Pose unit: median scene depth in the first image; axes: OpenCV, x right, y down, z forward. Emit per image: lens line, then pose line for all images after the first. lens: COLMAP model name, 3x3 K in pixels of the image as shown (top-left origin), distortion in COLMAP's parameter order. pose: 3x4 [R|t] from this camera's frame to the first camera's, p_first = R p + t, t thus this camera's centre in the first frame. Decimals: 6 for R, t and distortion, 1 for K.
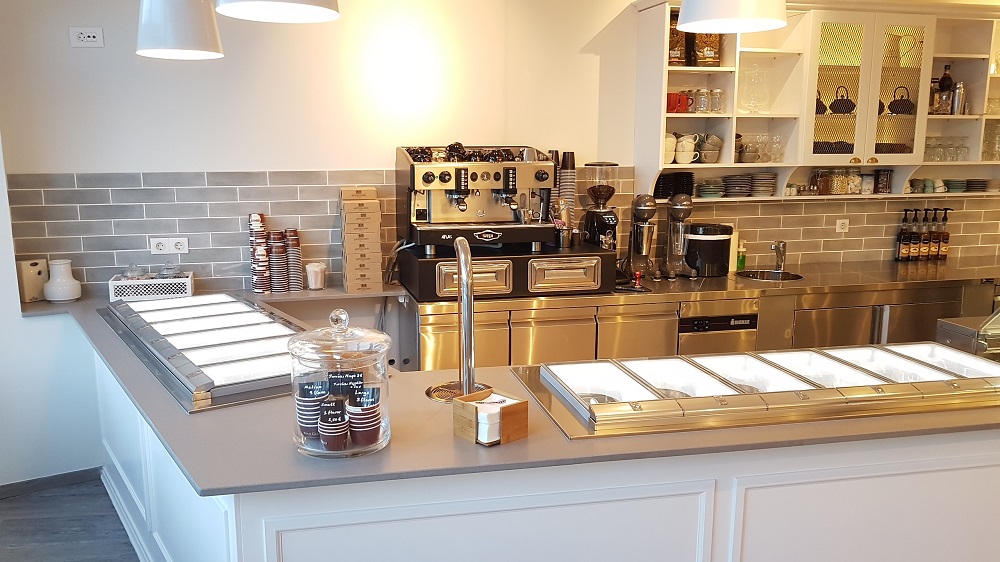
lens RADIAL K [[793.1, 0, 500.0], [0, 793.1, 281.0], [0, 0, 1]] dist [0.003378, -0.002560]
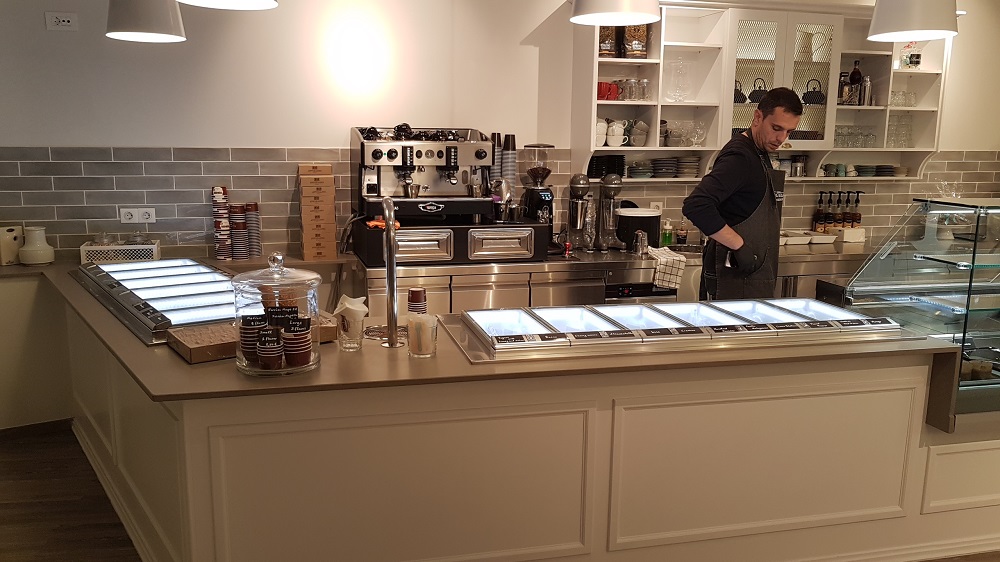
lens RADIAL K [[793.9, 0, 506.4], [0, 793.9, 271.1], [0, 0, 1]] dist [0.008681, 0.000485]
pose [[0.999363, 0.005785, 0.035216, 0.044593], [-0.005630, 0.999974, -0.004484, 0.030937], [-0.035241, 0.004283, 0.999370, -0.095179]]
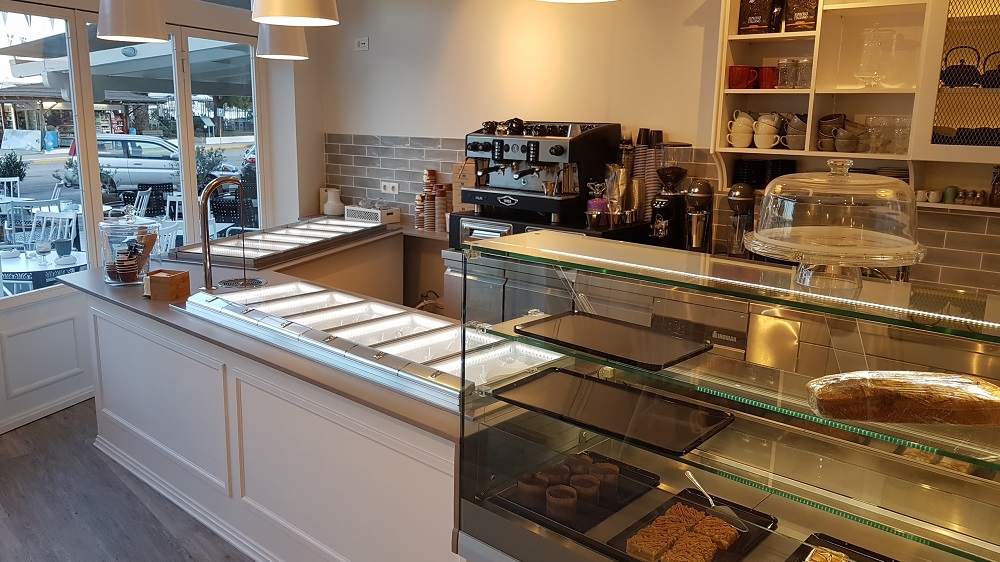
lens RADIAL K [[807.3, 0, 457.3], [0, 807.3, 283.6], [0, 0, 1]] dist [-0.015700, -0.004500]
pose [[0.560462, 0.181142, -0.808127, 0.780366], [-0.158882, 0.981179, 0.109743, -0.049608], [0.812797, 0.066890, 0.578694, 0.252580]]
